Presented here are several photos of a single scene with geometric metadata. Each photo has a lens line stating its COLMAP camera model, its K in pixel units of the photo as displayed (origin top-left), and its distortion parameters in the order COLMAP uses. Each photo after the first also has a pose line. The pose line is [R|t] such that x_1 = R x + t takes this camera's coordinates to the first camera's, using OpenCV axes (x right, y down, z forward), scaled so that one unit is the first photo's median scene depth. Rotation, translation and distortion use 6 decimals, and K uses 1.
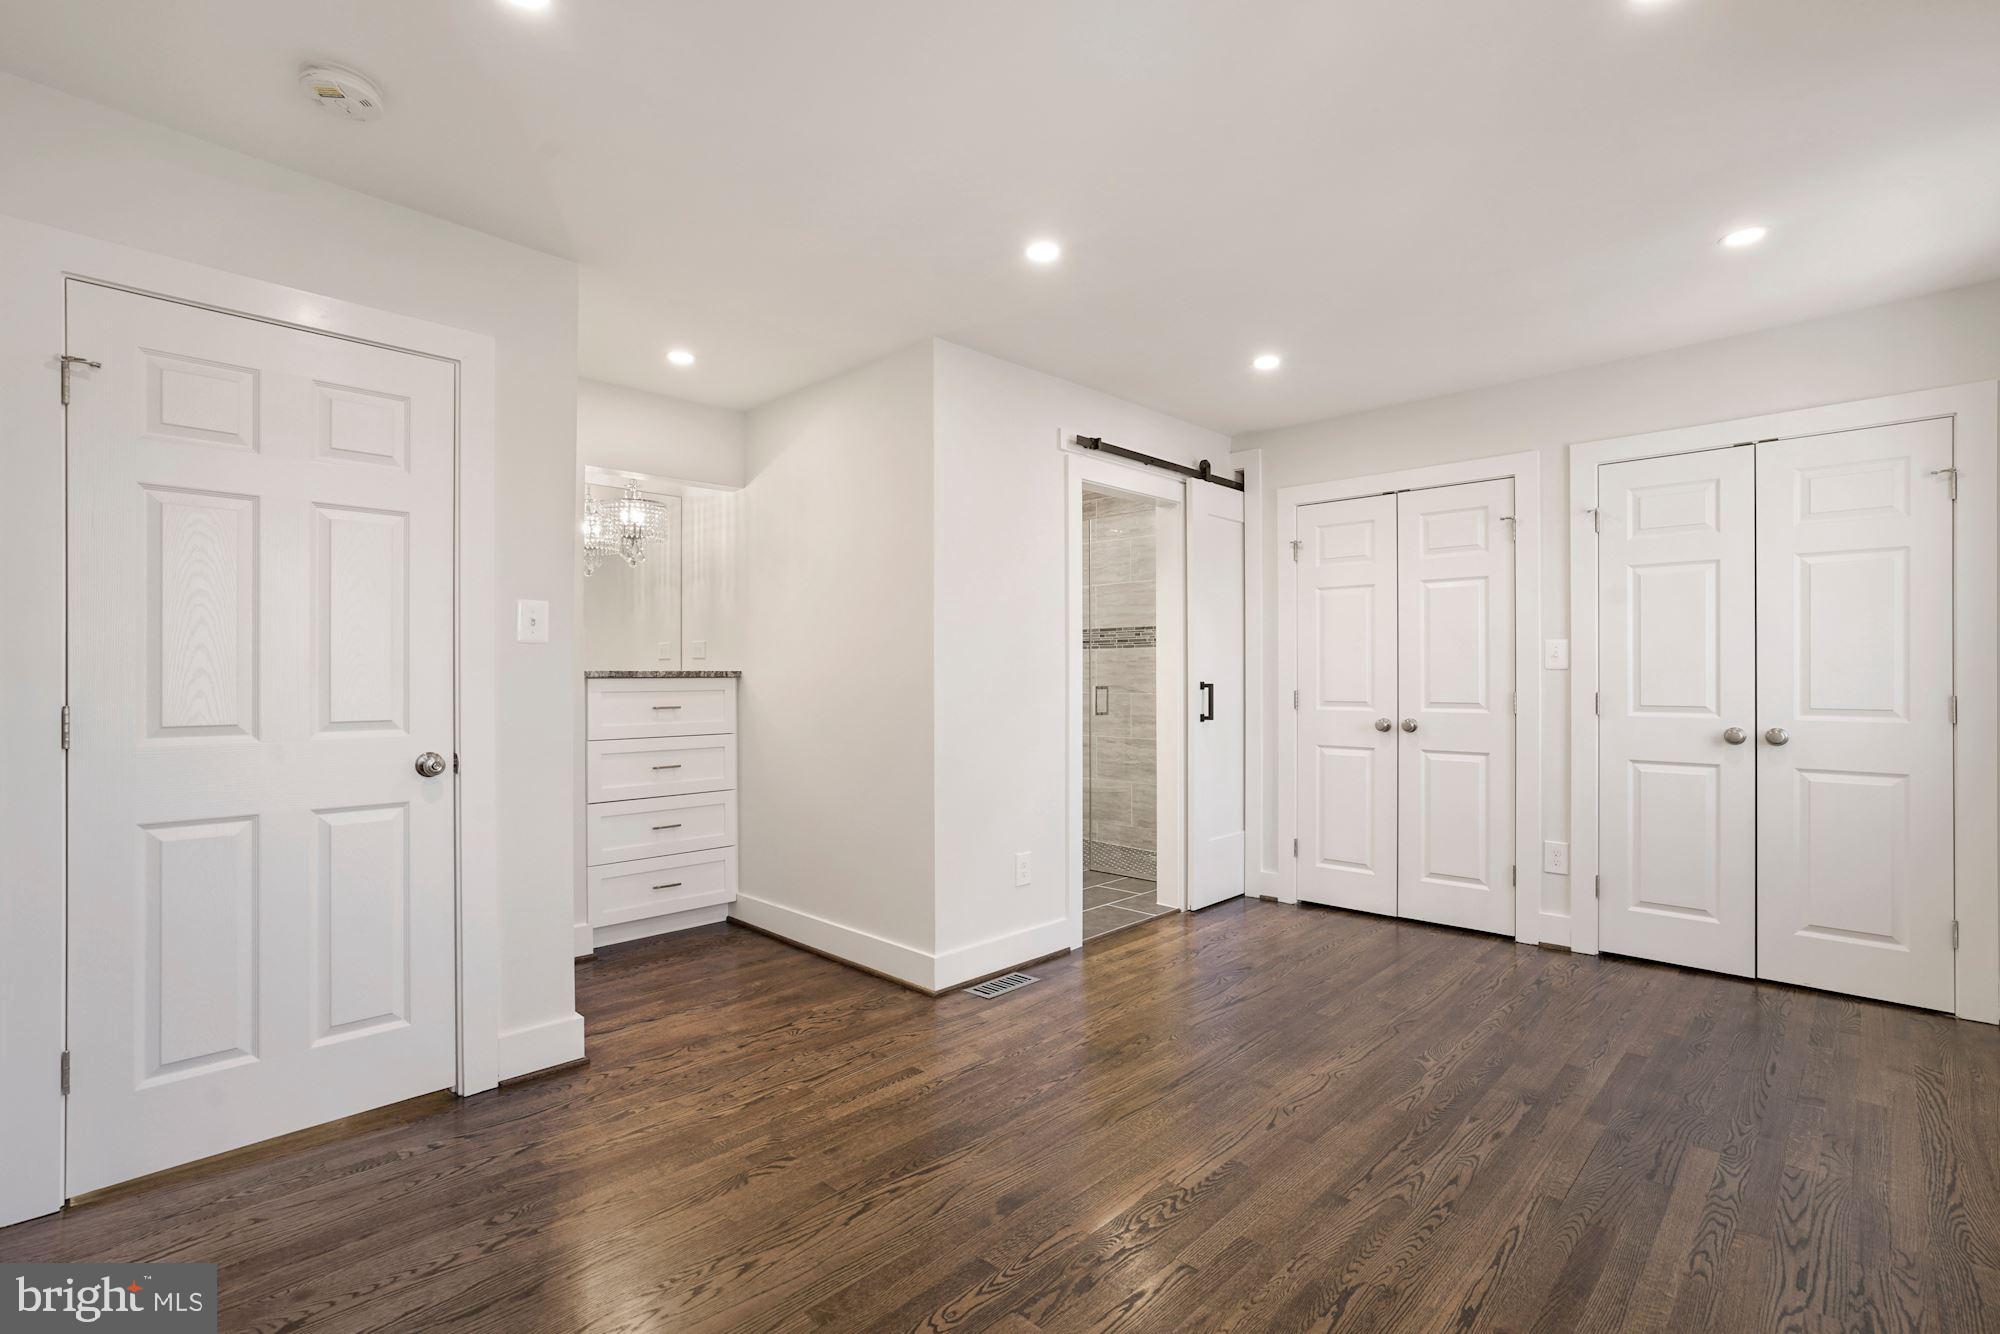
lens RADIAL K [[916.5, 0, 997.6], [0, 916.5, 671.1], [0, 0, 1]] dist [-0.040811, 0.026021]
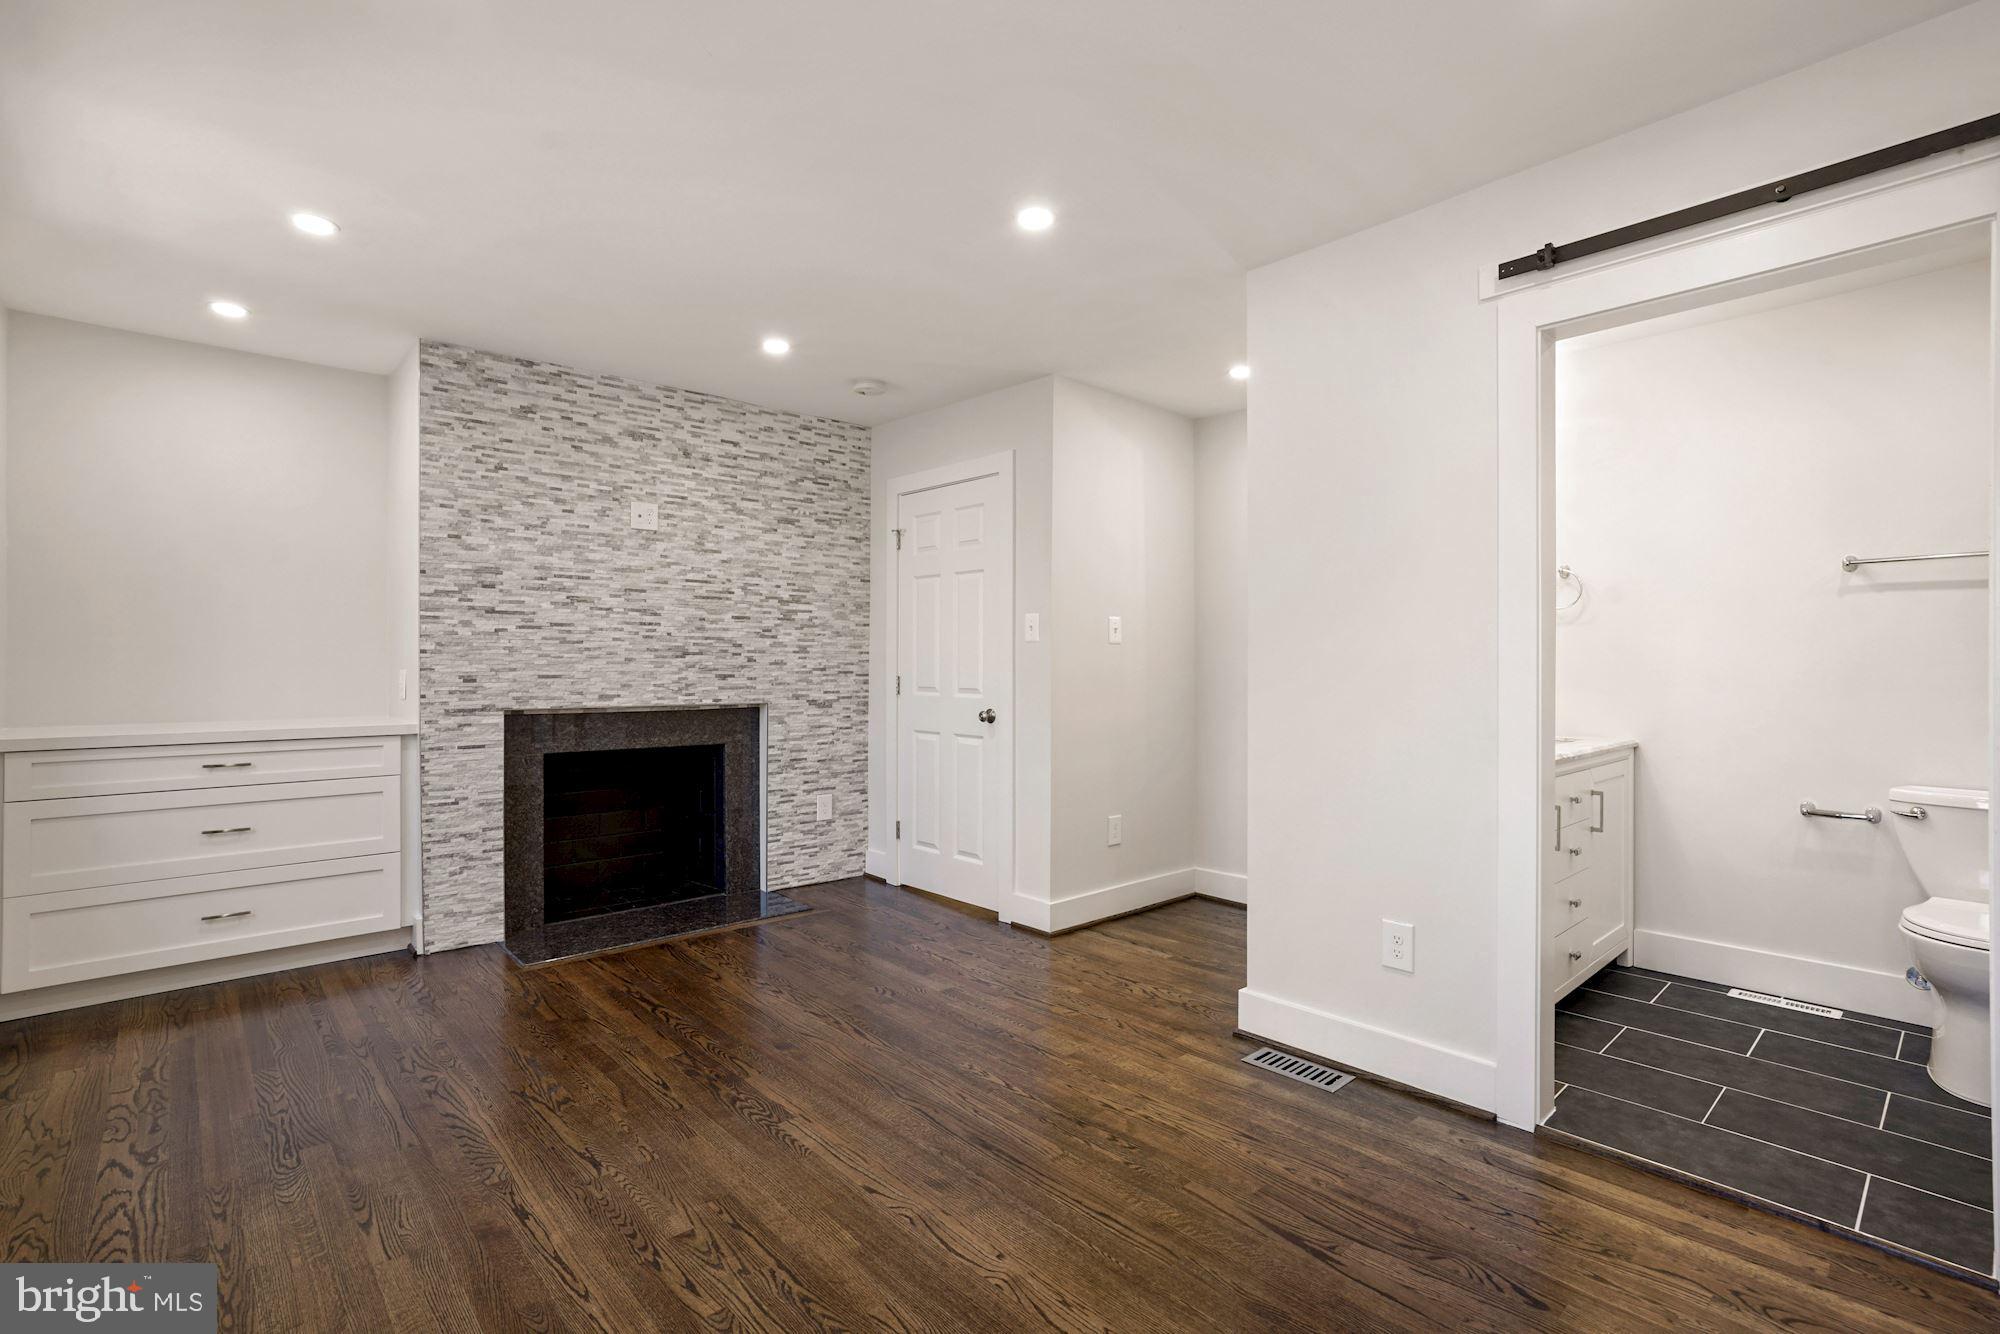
lens RADIAL K [[916.5, 0, 997.6], [0, 916.5, 671.1], [0, 0, 1]] dist [-0.040811, 0.026021]
pose [[-0.049015, 0.009679, -0.998751, 0.814021], [0.001711, 0.999952, 0.009607, 0.002343], [0.998797, -0.001238, -0.049030, 0.825373]]
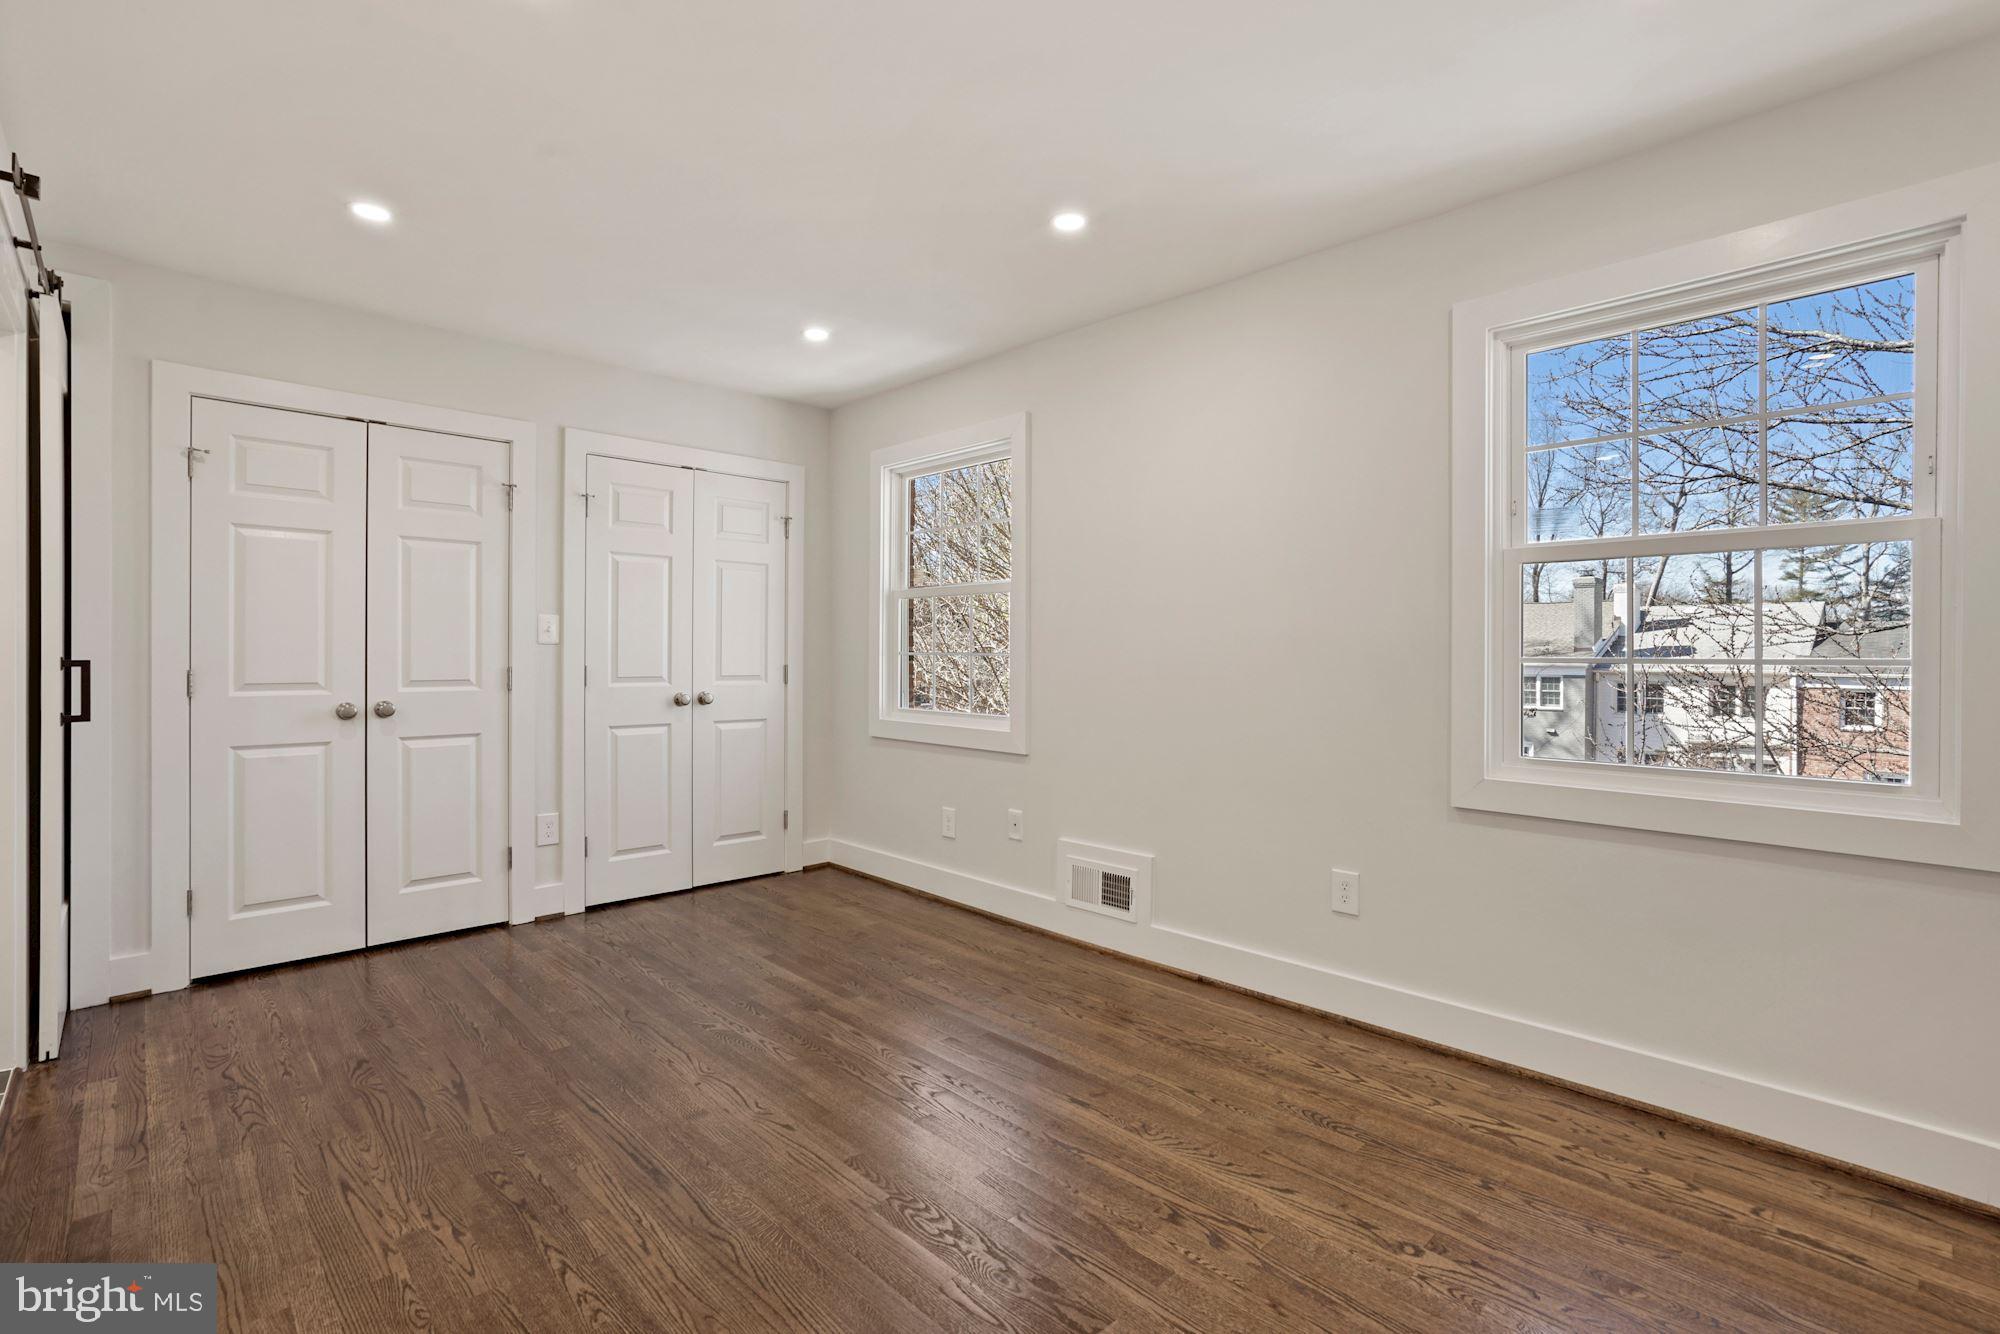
lens RADIAL K [[921.2, 0, 1000.0], [0, 921.2, 667.0], [0, 0, 1]] dist [-0.054440, 0.028249]
pose [[0.025822, -0.011406, 0.999601, -0.446316], [-0.009280, 0.999889, 0.011649, 0.008158], [-0.999623, -0.009577, 0.025713, 0.539721]]
